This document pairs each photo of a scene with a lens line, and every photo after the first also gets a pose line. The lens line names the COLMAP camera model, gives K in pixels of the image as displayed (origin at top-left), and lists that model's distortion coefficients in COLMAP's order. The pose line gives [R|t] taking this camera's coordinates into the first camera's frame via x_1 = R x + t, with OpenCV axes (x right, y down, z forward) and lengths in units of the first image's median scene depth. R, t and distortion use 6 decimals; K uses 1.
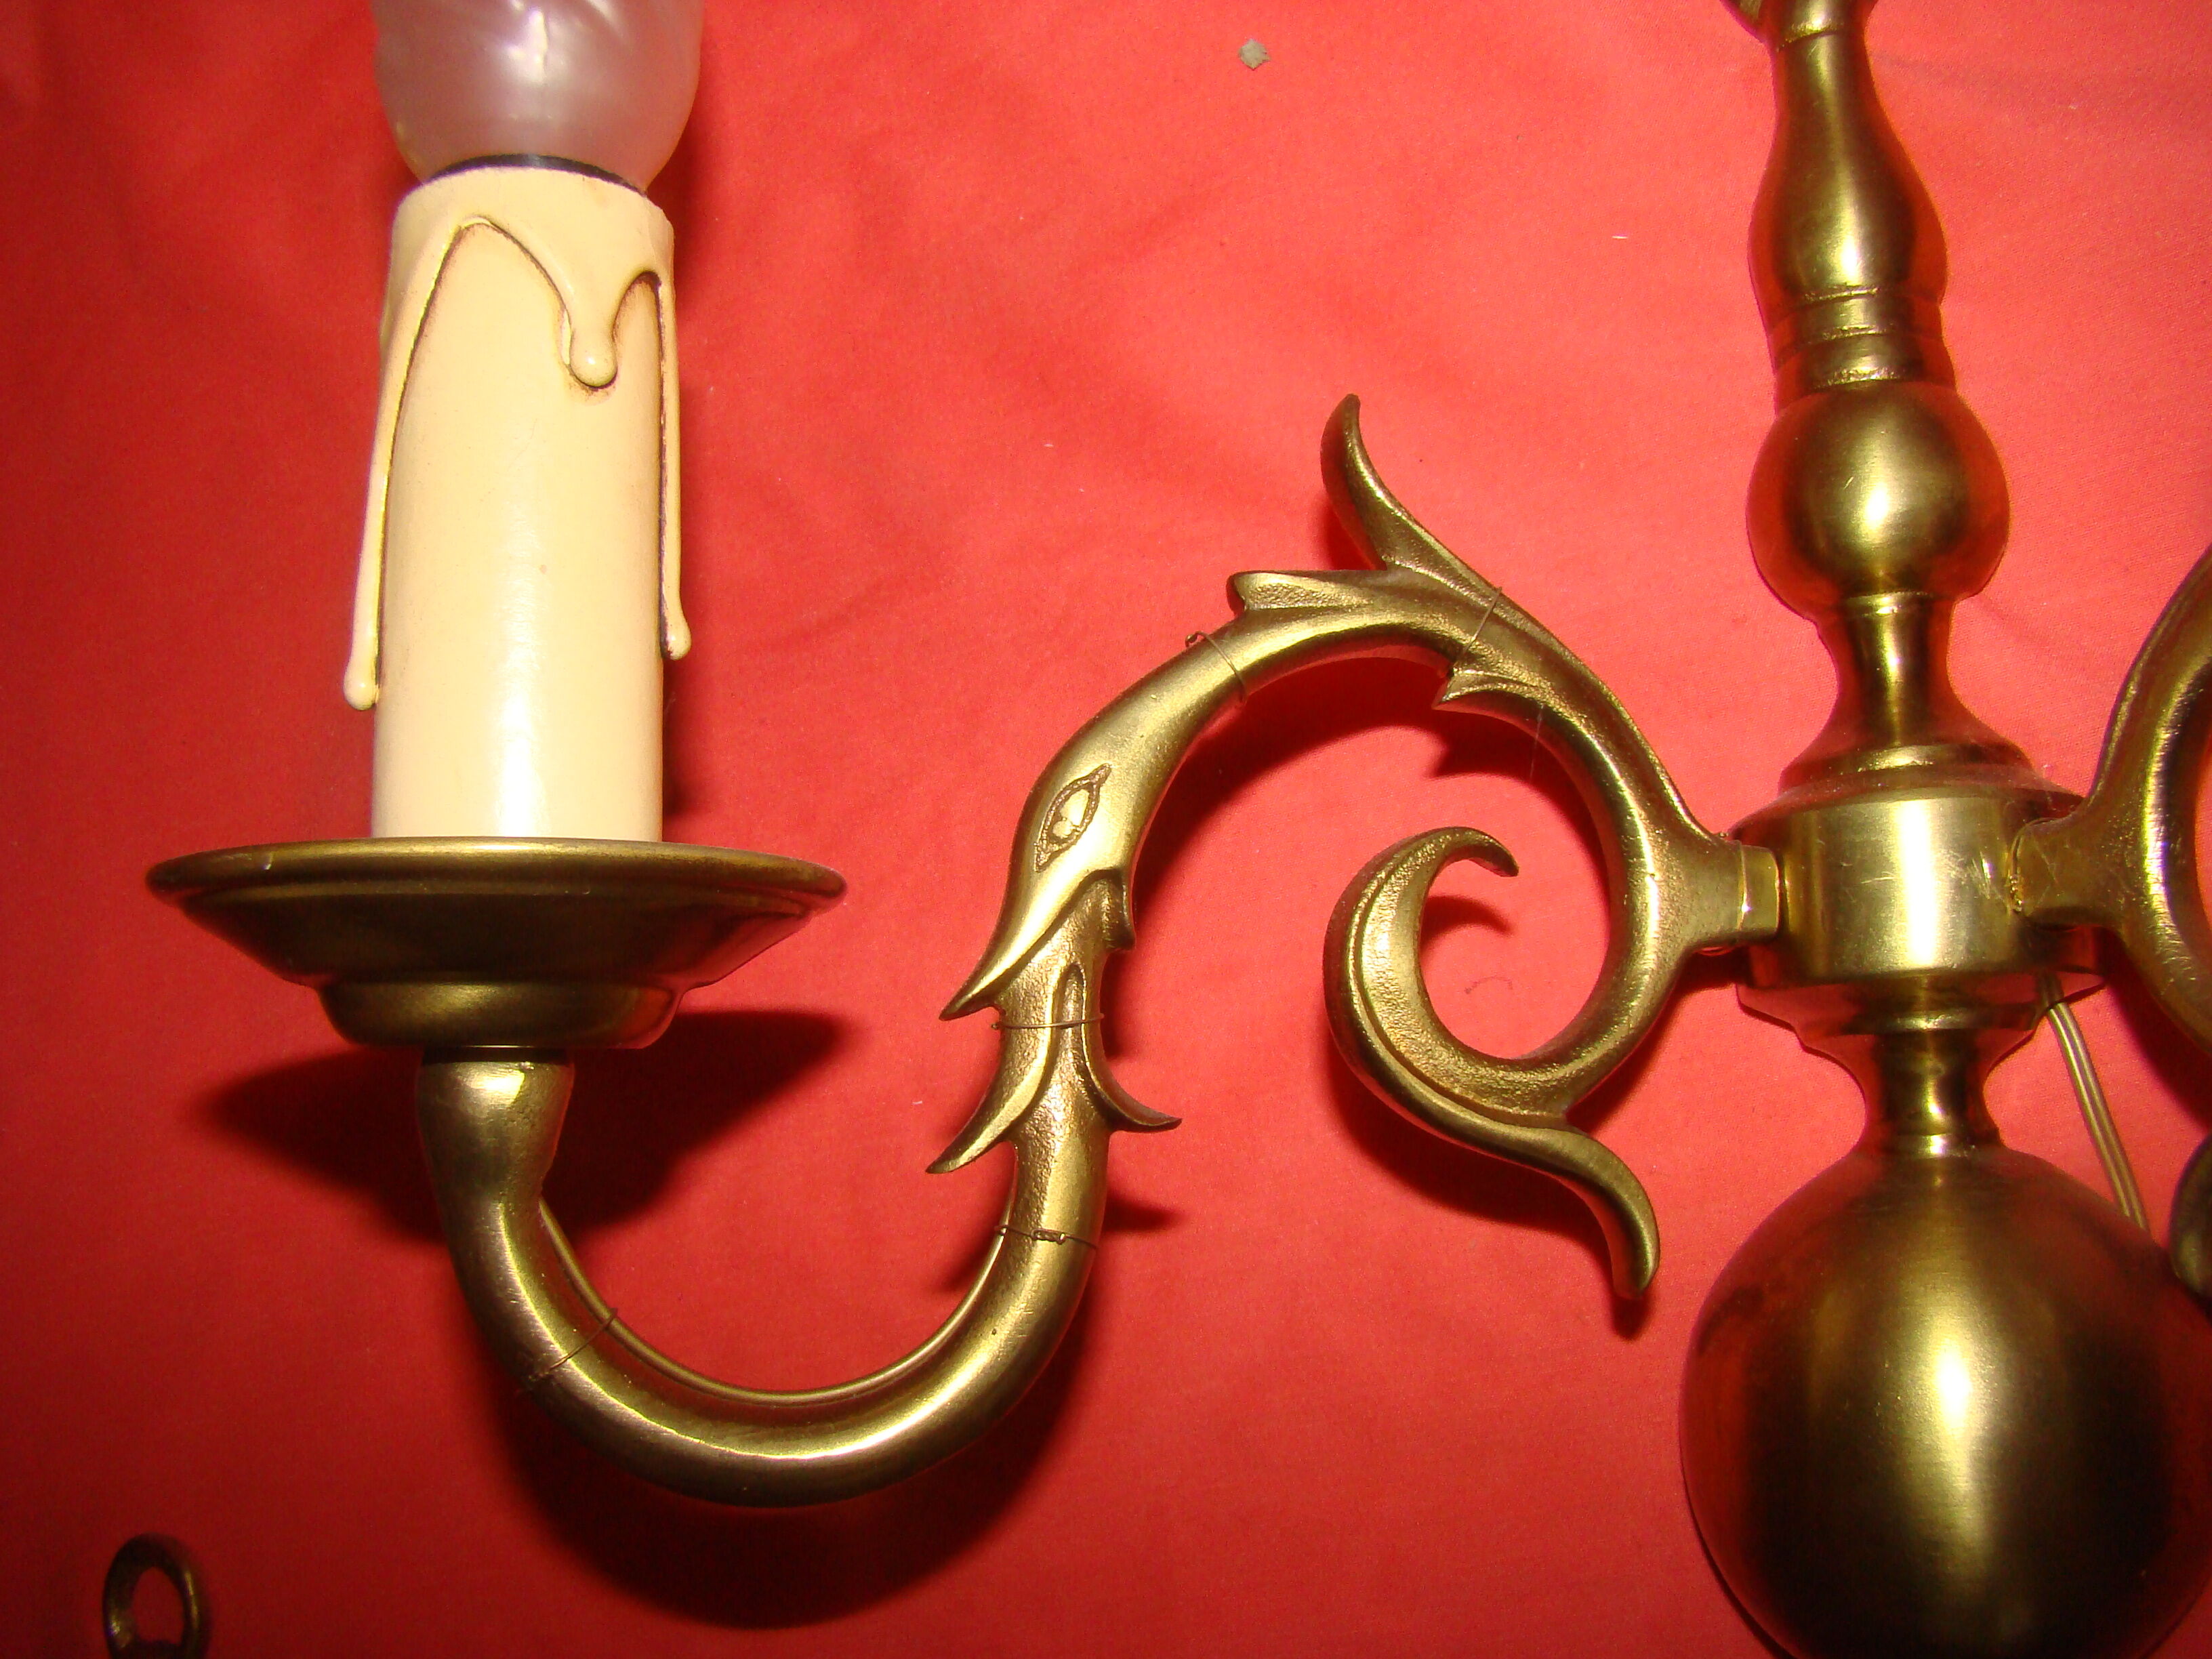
lens RADIAL K [[2155.2, 0, 1091.6], [0, 2155.2, 817.5], [0, 0, 1]] dist [-0.162817, 0.000000]
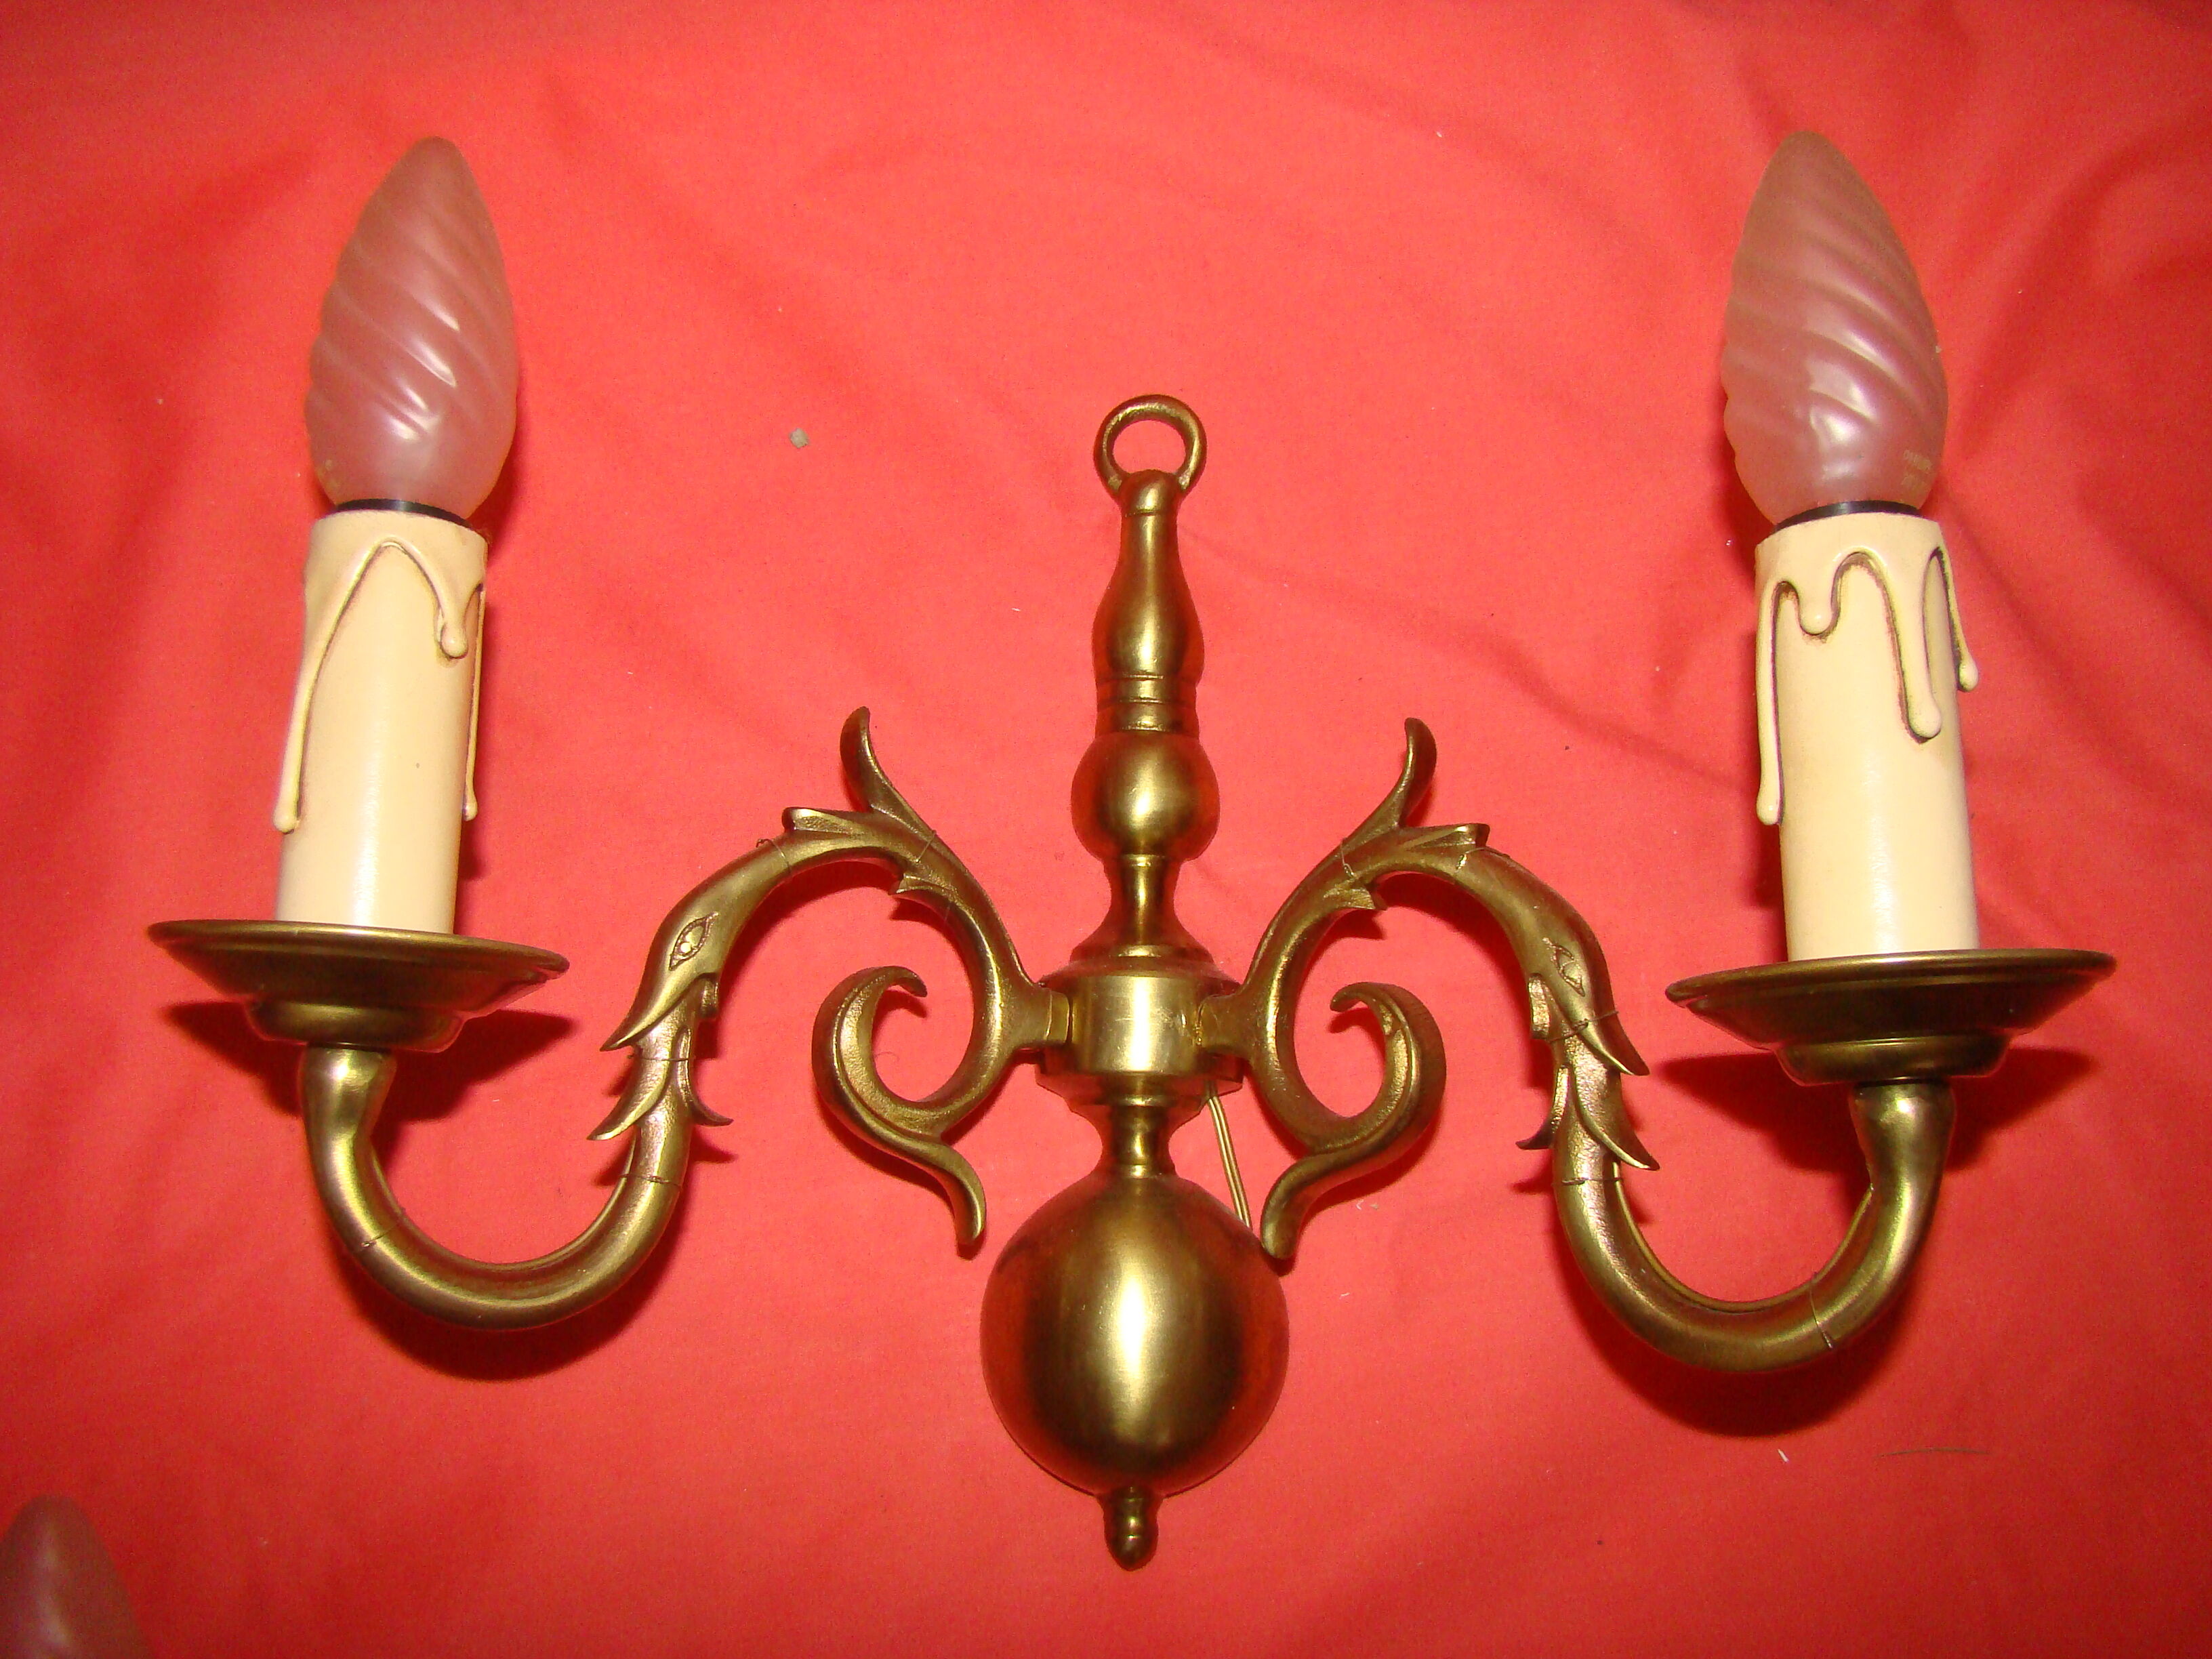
lens RADIAL K [[2155.2, 0, 1104.3], [0, 2155.2, 816.0], [0, 0, 1]] dist [-0.162817, 0.000000]
pose [[0.920531, 0.122036, 0.371119, -0.341513], [-0.113689, 0.992525, -0.044379, -0.059039], [-0.373761, -0.001340, 0.927524, -0.690936]]
